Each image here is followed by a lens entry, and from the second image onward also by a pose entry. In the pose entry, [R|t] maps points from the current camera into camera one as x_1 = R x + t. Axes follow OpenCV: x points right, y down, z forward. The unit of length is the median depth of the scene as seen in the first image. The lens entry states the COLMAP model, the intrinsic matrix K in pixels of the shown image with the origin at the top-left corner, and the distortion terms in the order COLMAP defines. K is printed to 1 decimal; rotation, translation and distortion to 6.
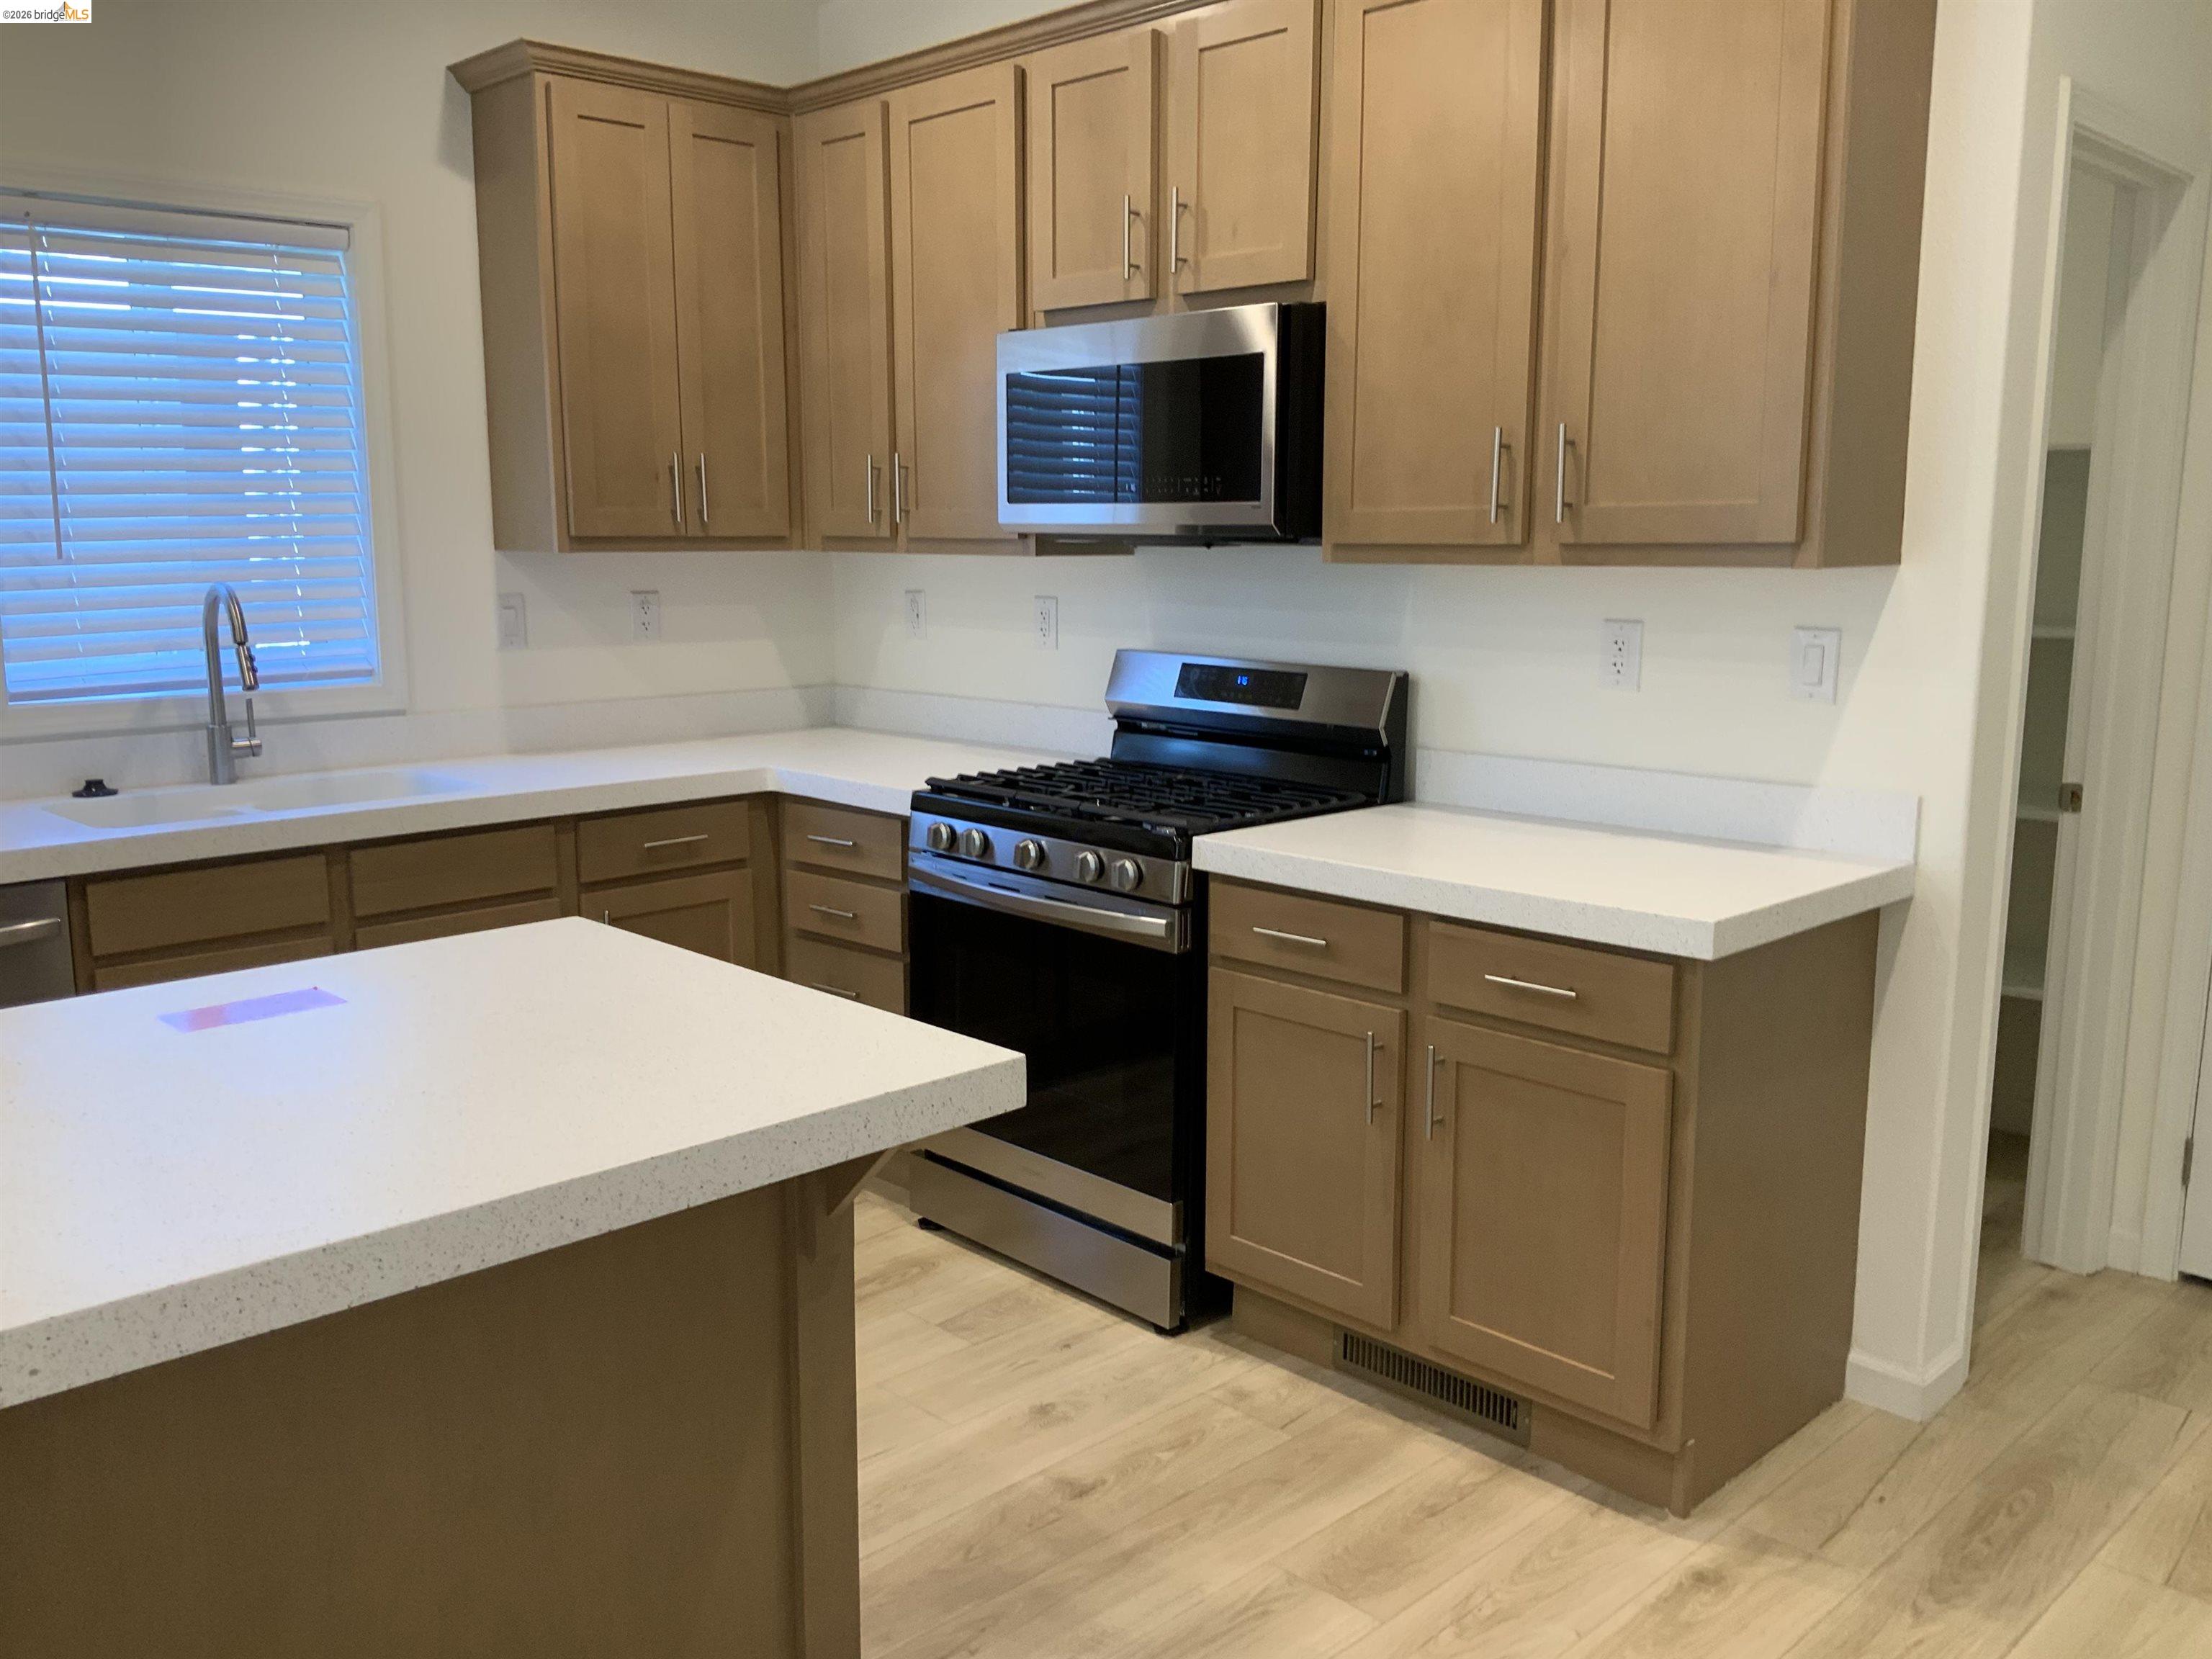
lens RADIAL K [[1826.6, 0, 1098.5], [0, 1826.6, 827.8], [0, 0, 1]] dist [0.083205, -0.136533]
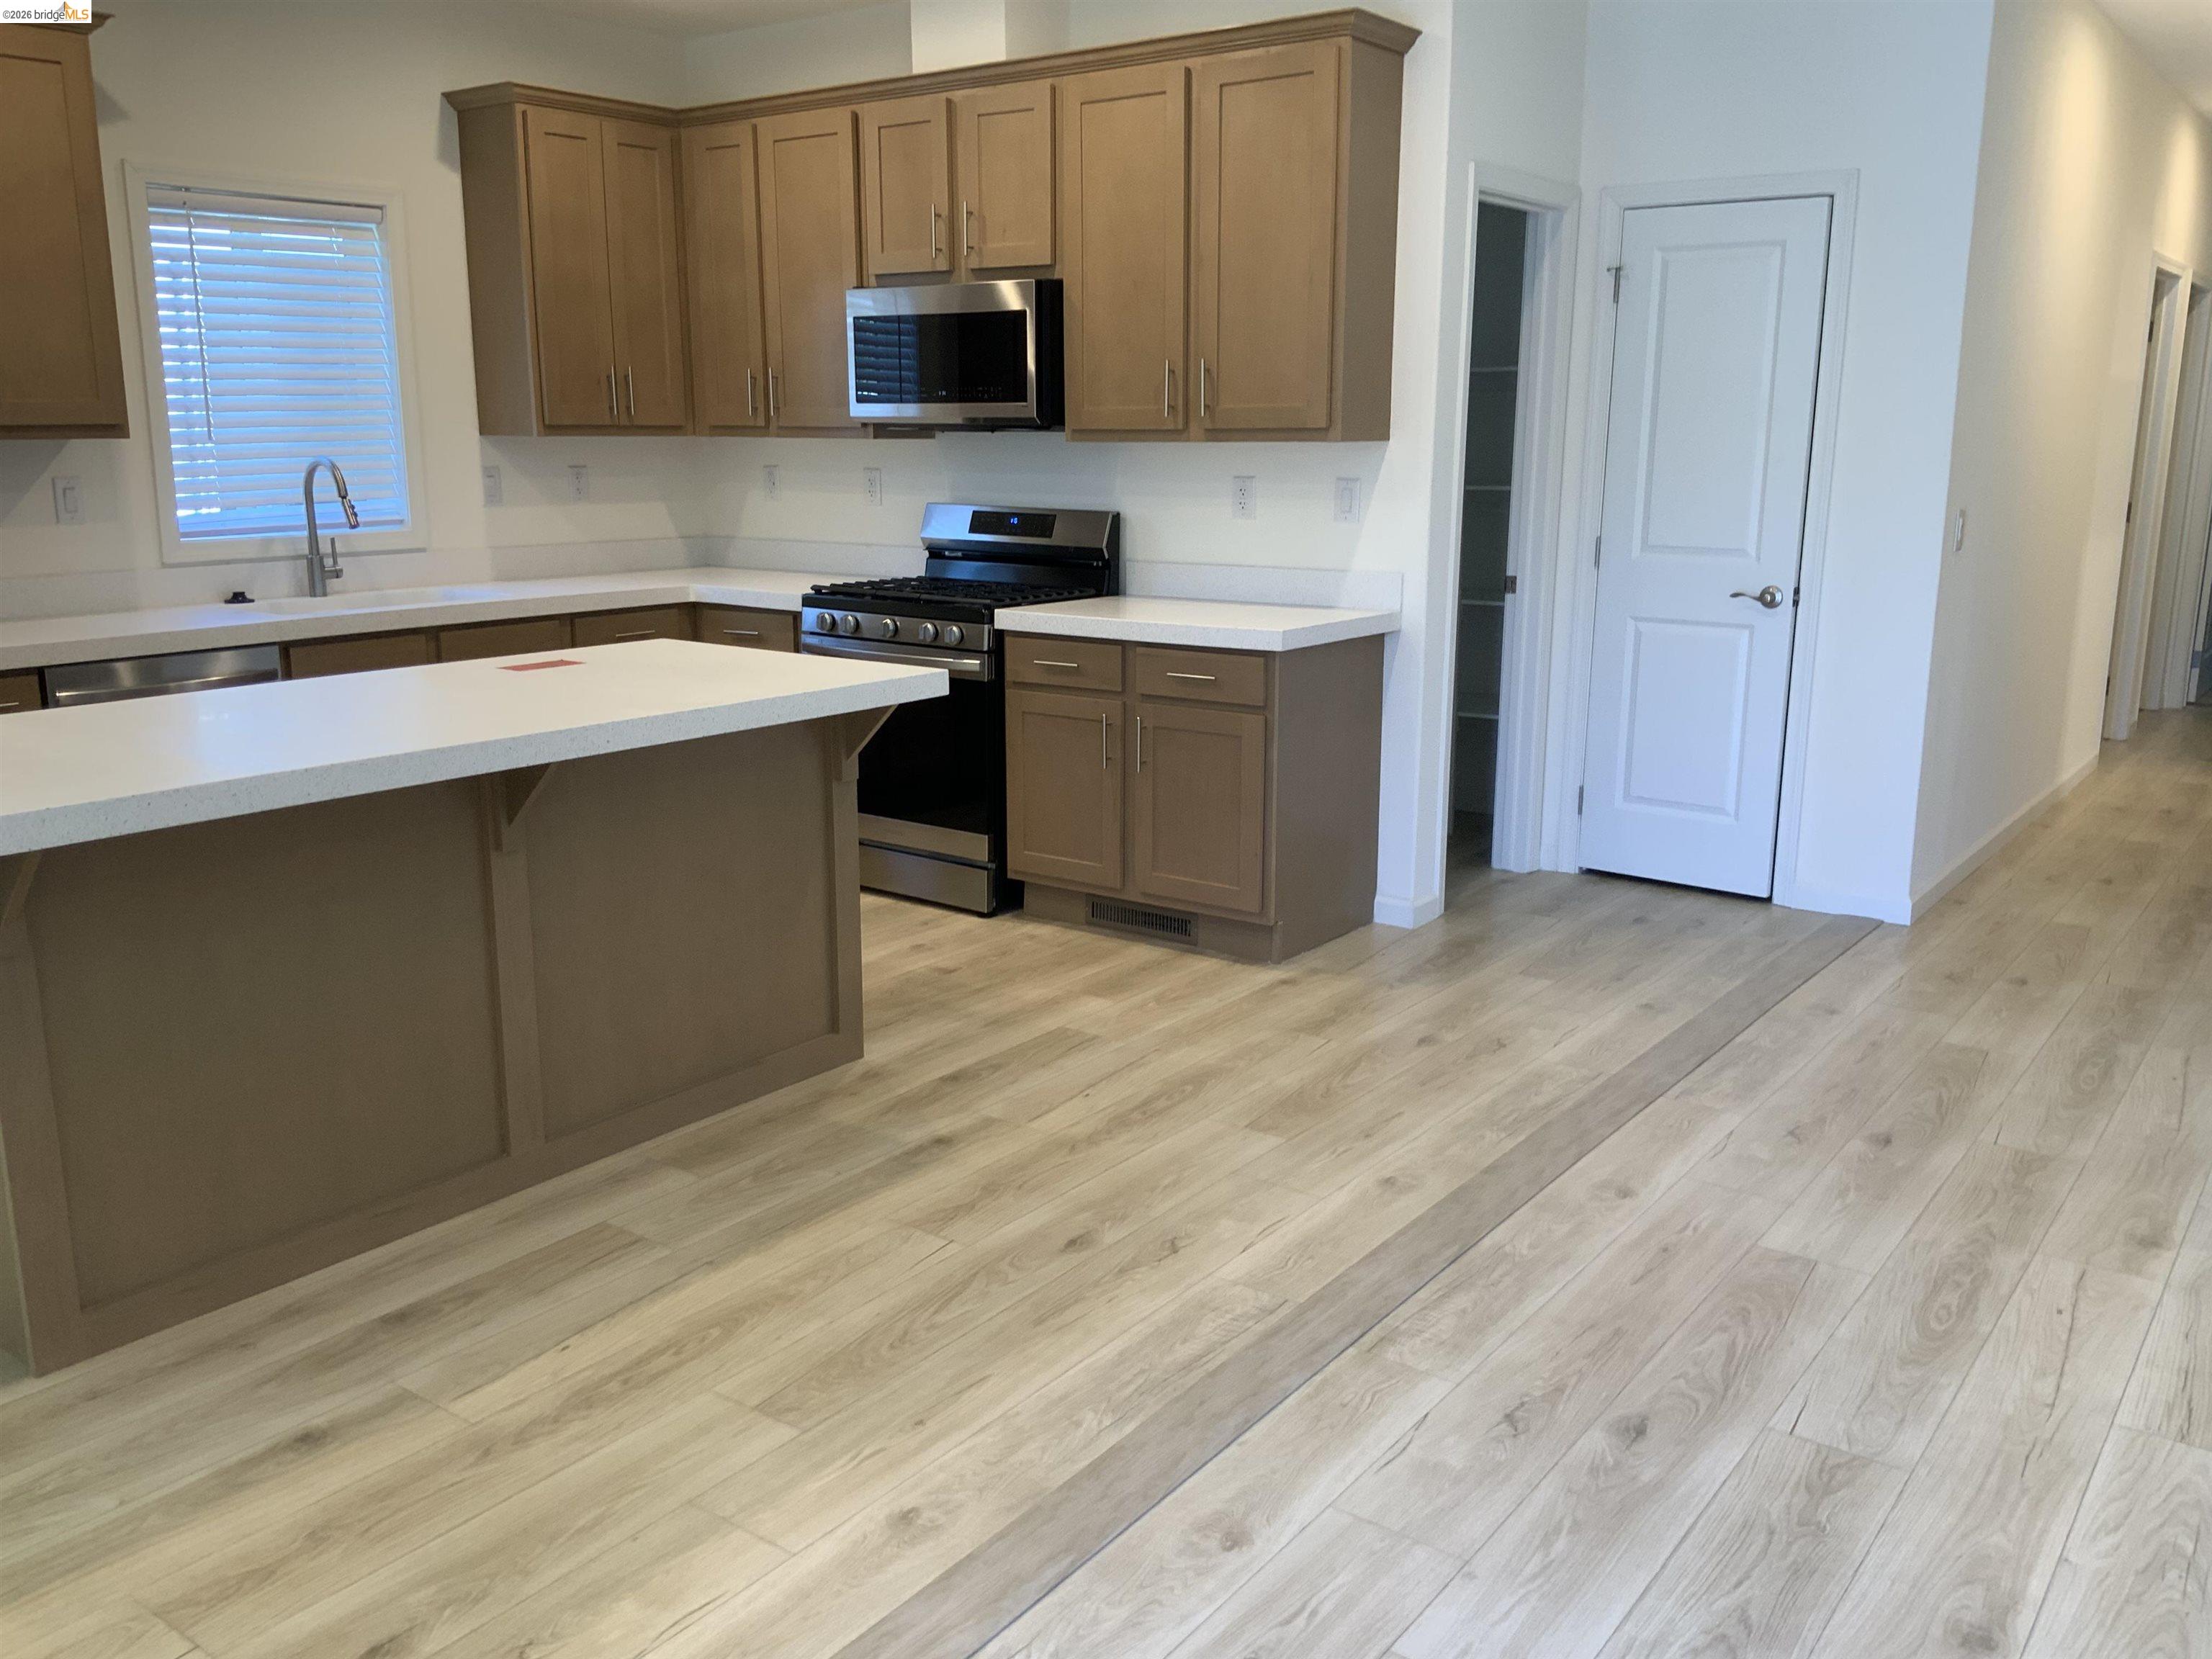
lens RADIAL K [[1826.6, 0, 1104.4], [0, 1826.6, 824.7], [0, 0, 1]] dist [0.083205, -0.136533]
pose [[0.986941, -0.034582, 0.157325, -0.108586], [0.026621, 0.998269, 0.052436, 0.107333], [-0.158866, -0.047563, 0.986154, -0.607696]]
